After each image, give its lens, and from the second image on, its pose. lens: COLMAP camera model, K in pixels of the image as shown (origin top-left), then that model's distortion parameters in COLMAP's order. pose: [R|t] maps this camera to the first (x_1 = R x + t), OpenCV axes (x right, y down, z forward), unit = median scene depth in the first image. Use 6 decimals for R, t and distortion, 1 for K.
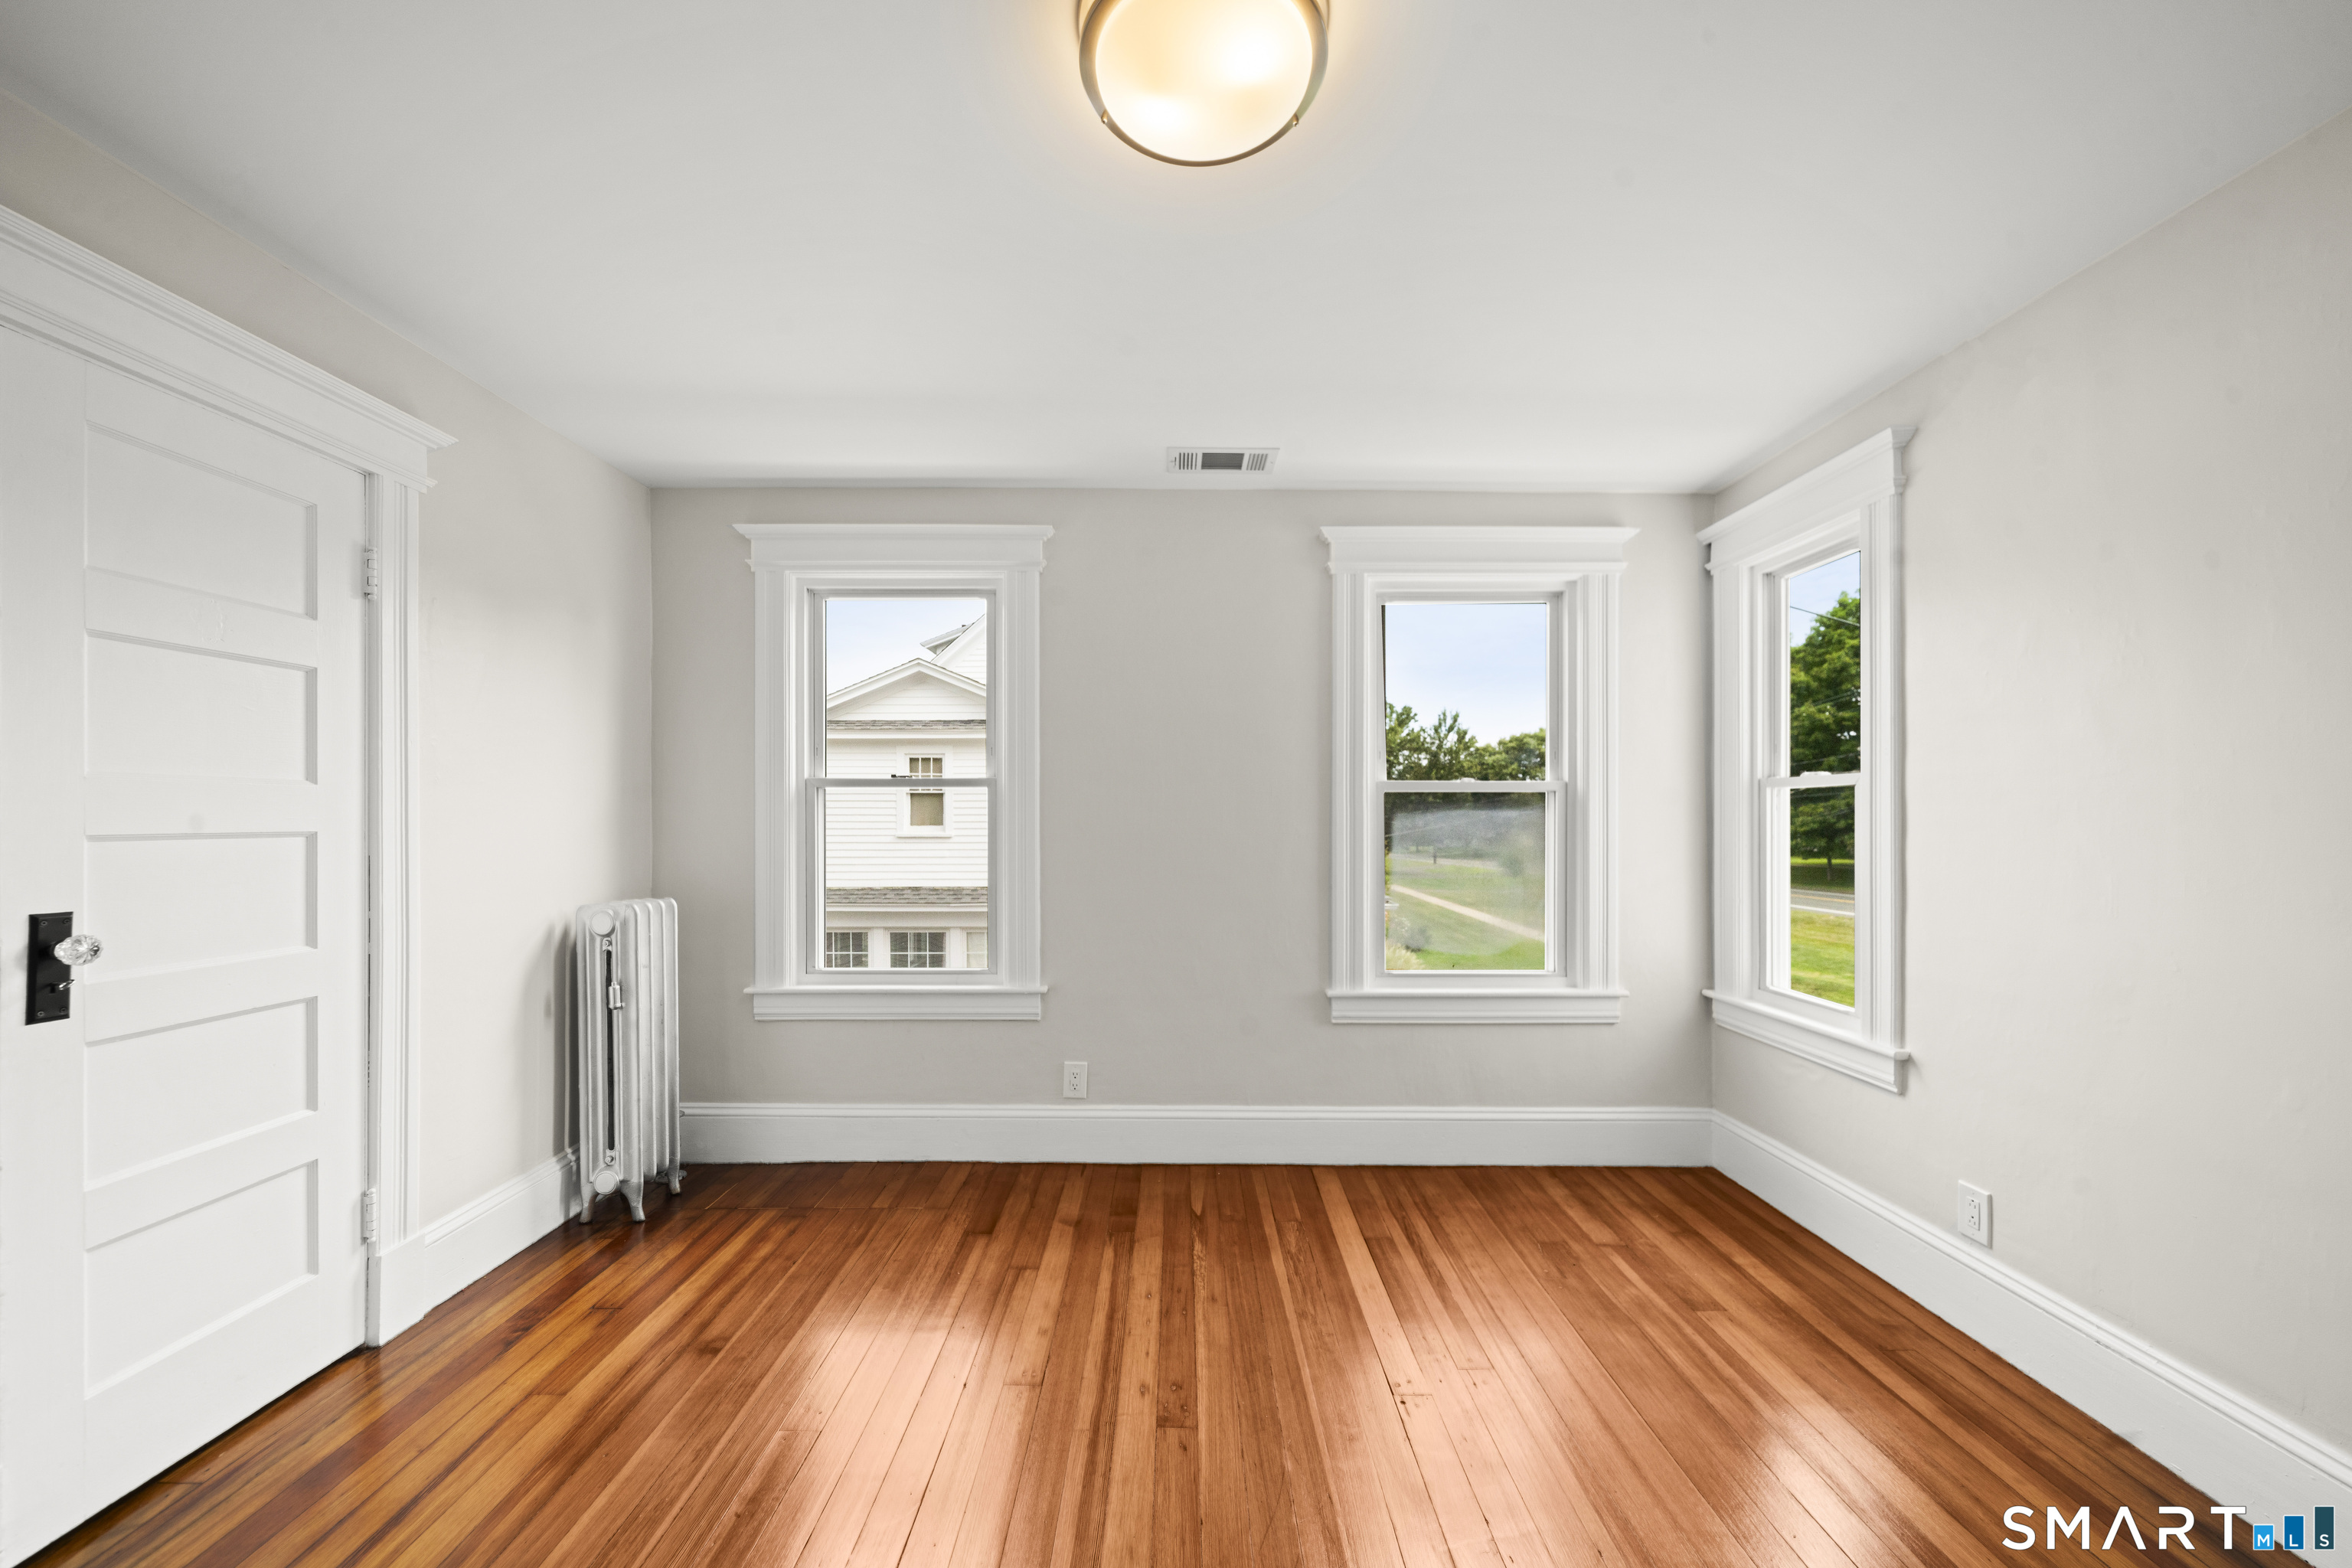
lens RADIAL K [[866.2, 0, 1184.0], [0, 866.2, 808.5], [0, 0, 1]] dist [-0.003190, -0.000458]
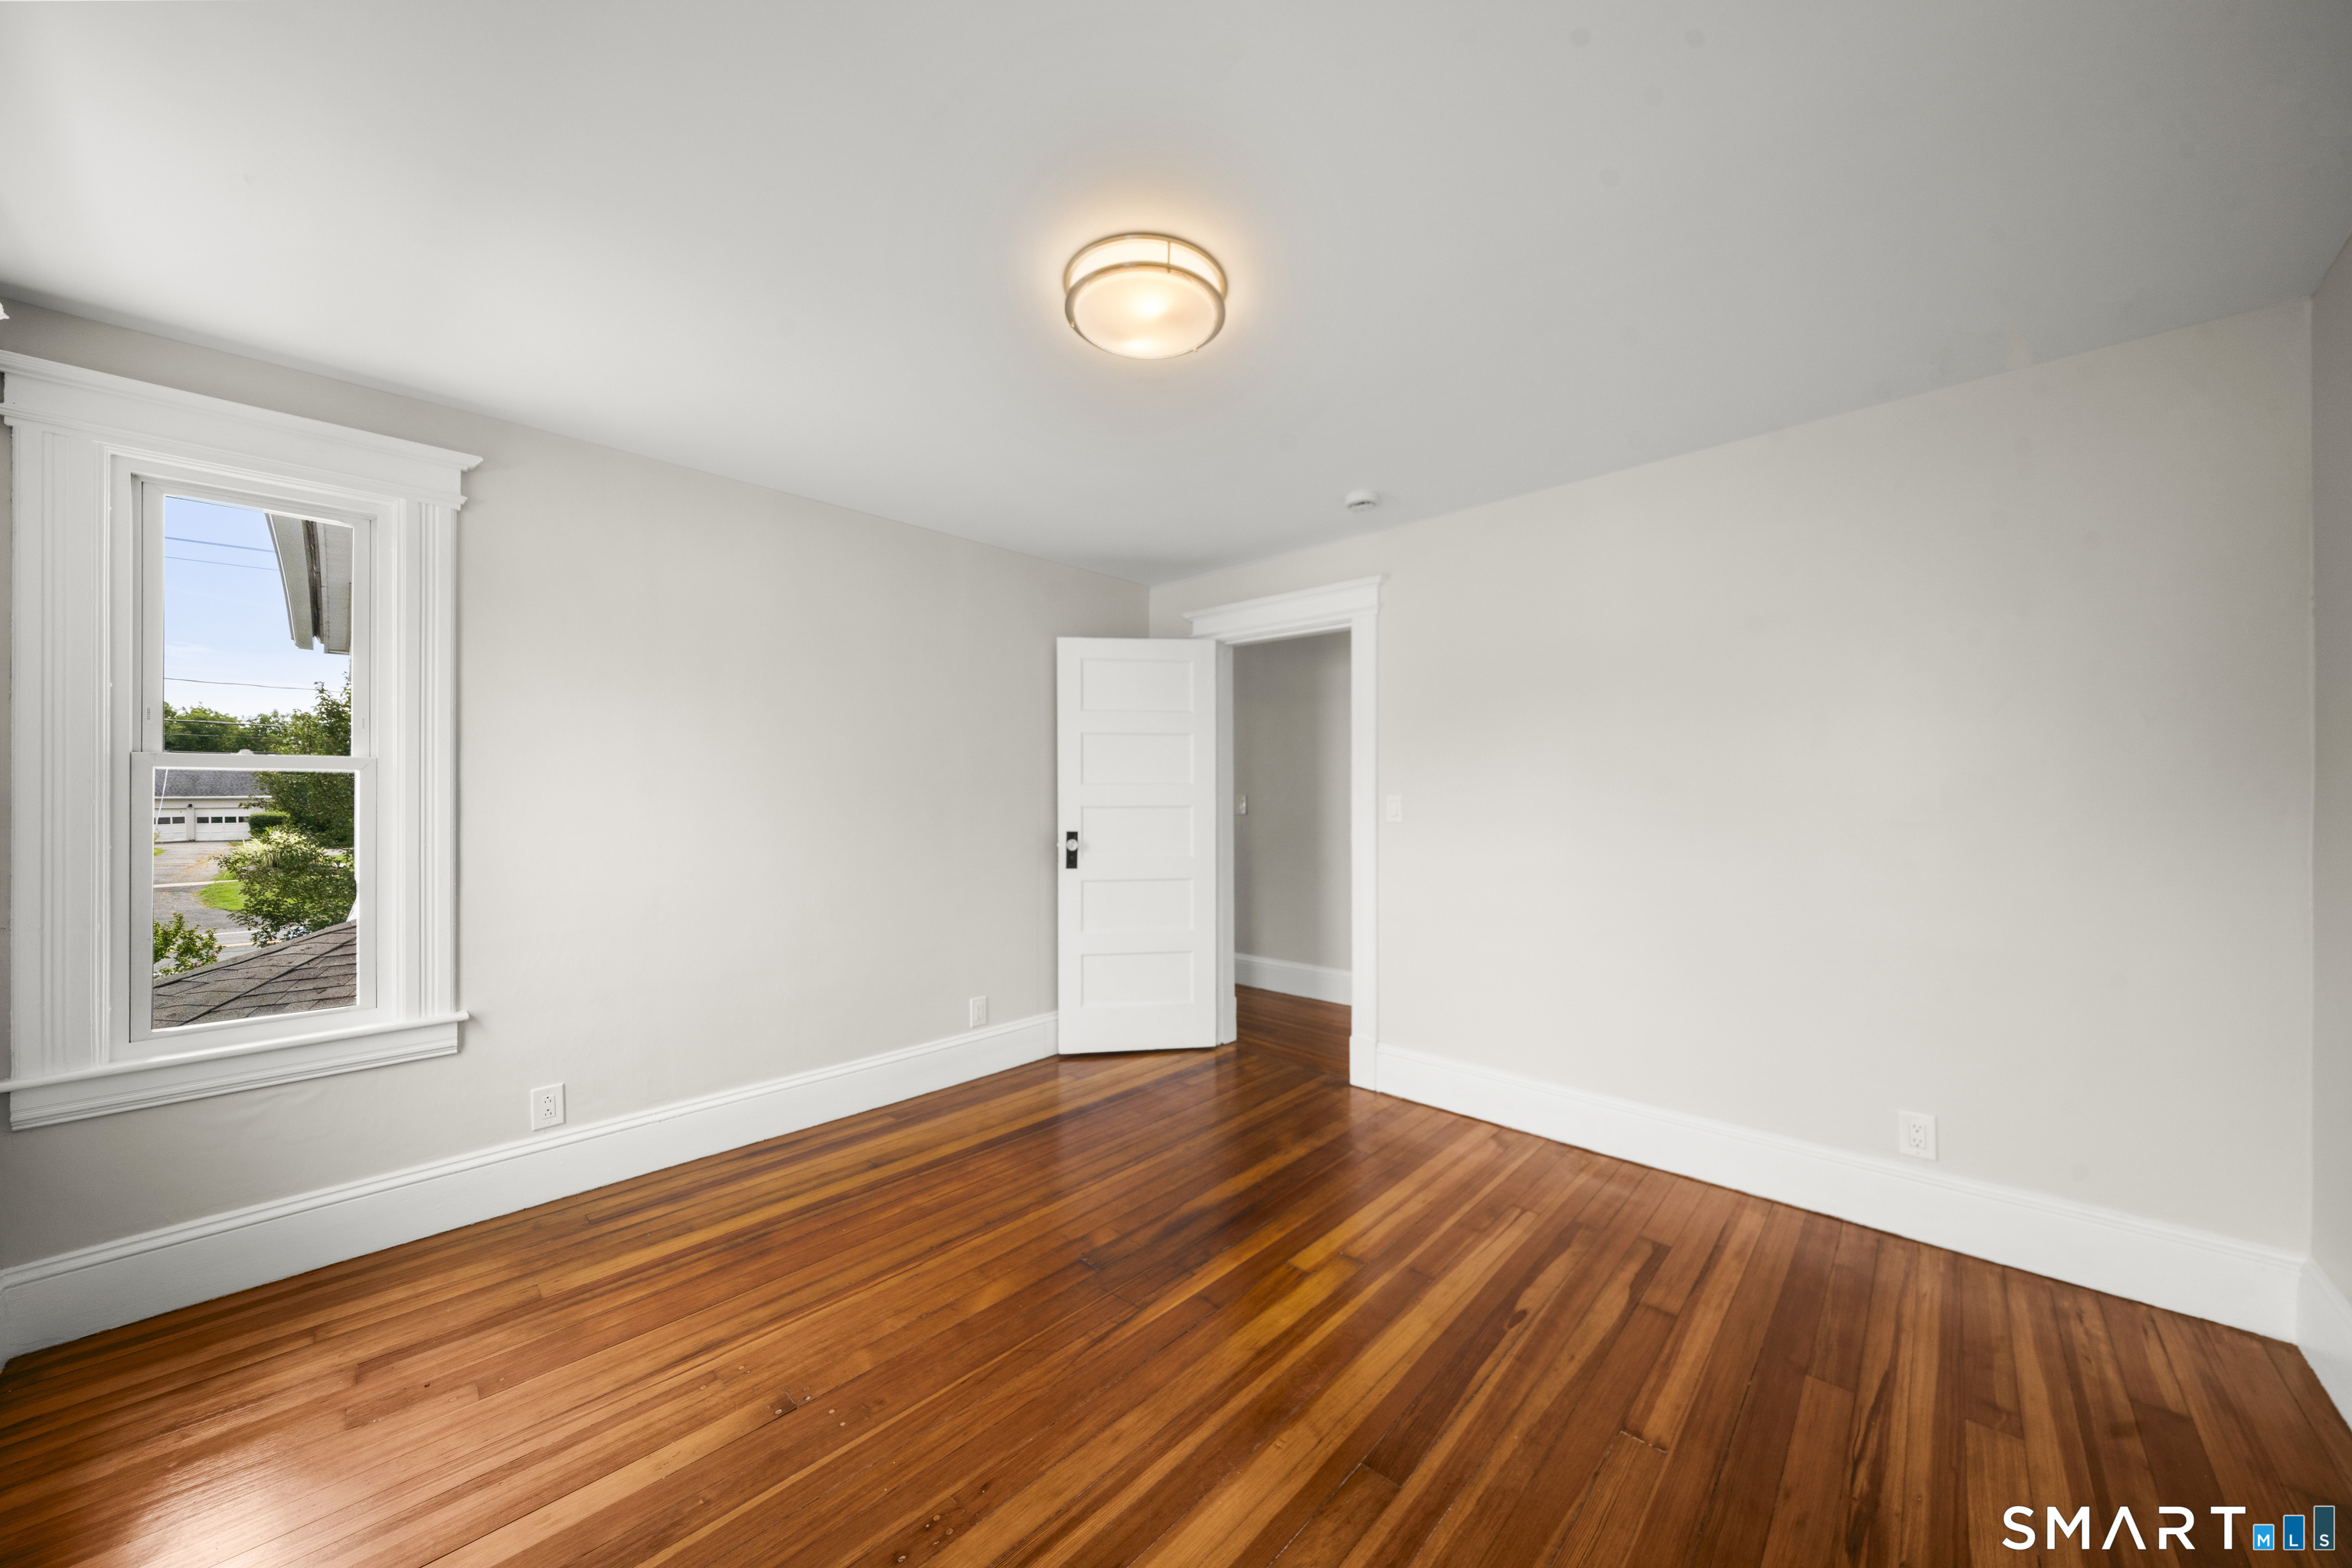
lens RADIAL K [[815.4, 0, 1186.1], [0, 815.4, 792.9], [0, 0, 1]] dist [-0.002187, -0.000540]
pose [[-0.716571, -0.002725, 0.697509, -0.509449], [-0.005833, 0.999981, -0.002086, -0.005909], [-0.697490, -0.005563, -0.716573, 0.983874]]
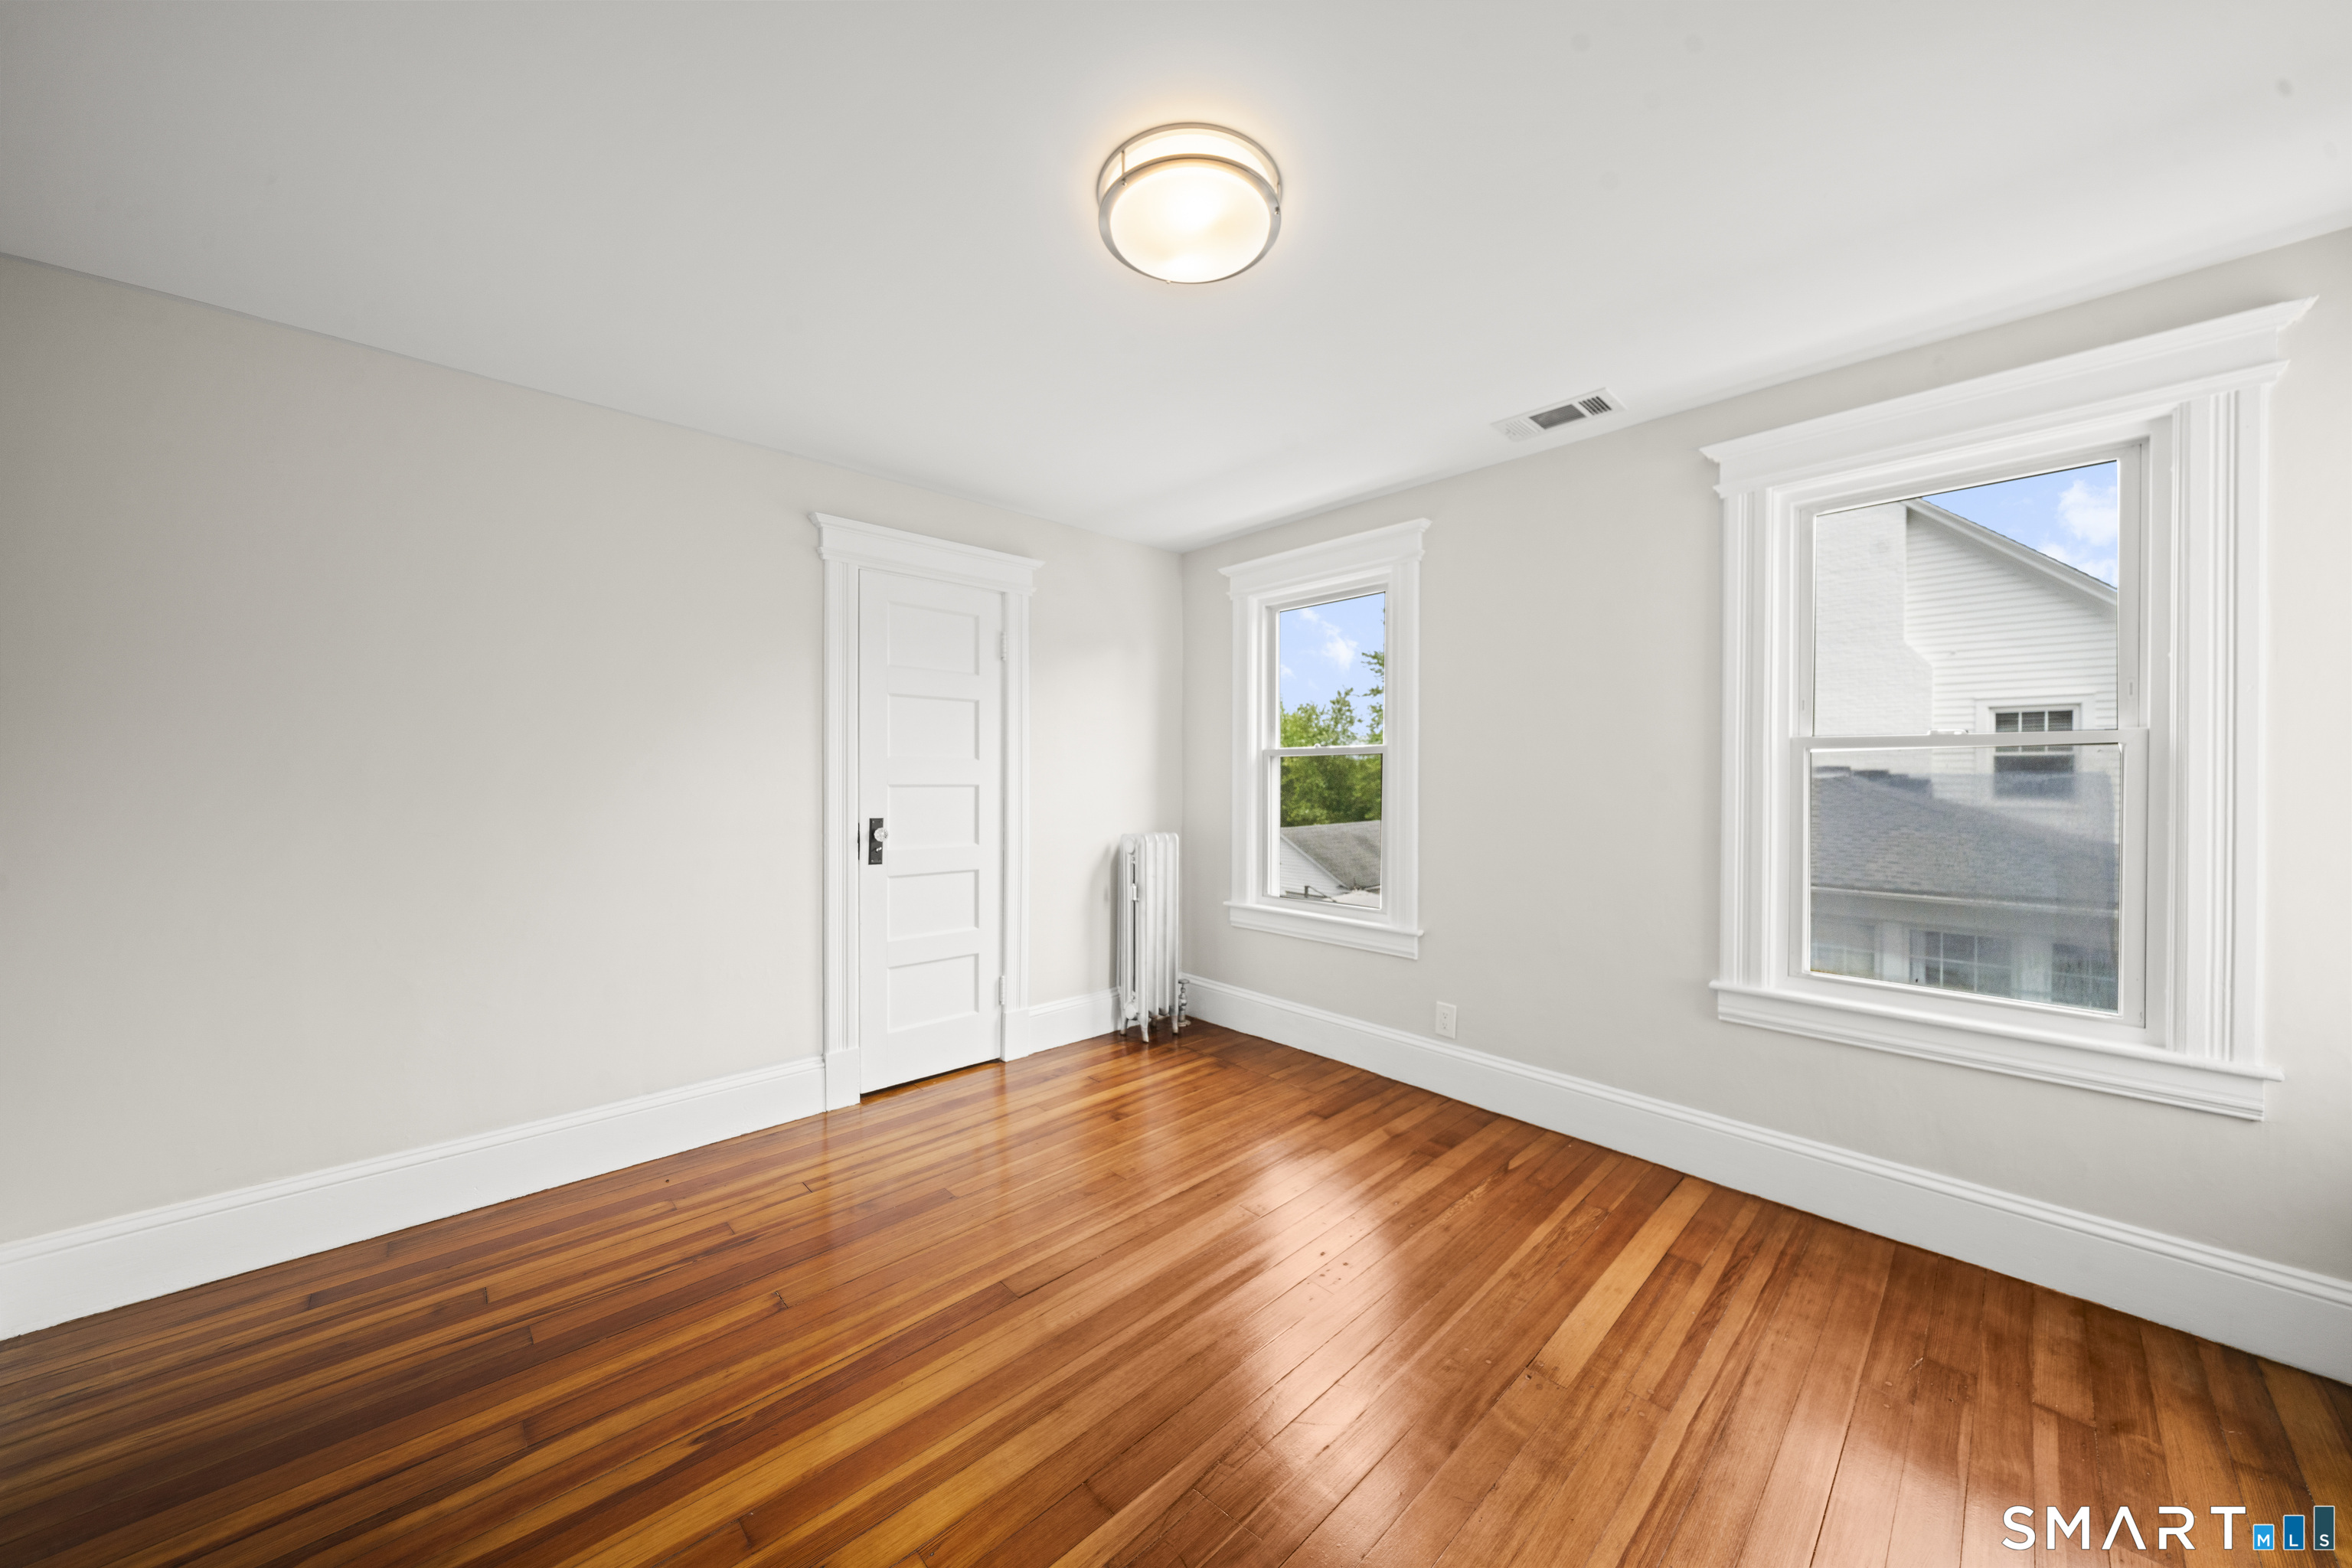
lens RADIAL K [[815.4, 0, 1163.7], [0, 815.4, 772.4], [0, 0, 1]] dist [-0.002187, -0.000540]
pose [[0.675040, -0.001778, -0.737779, 0.454558], [0.001992, 0.999998, -0.000588, 0.001053], [0.737778, -0.001073, 0.675042, 0.050196]]
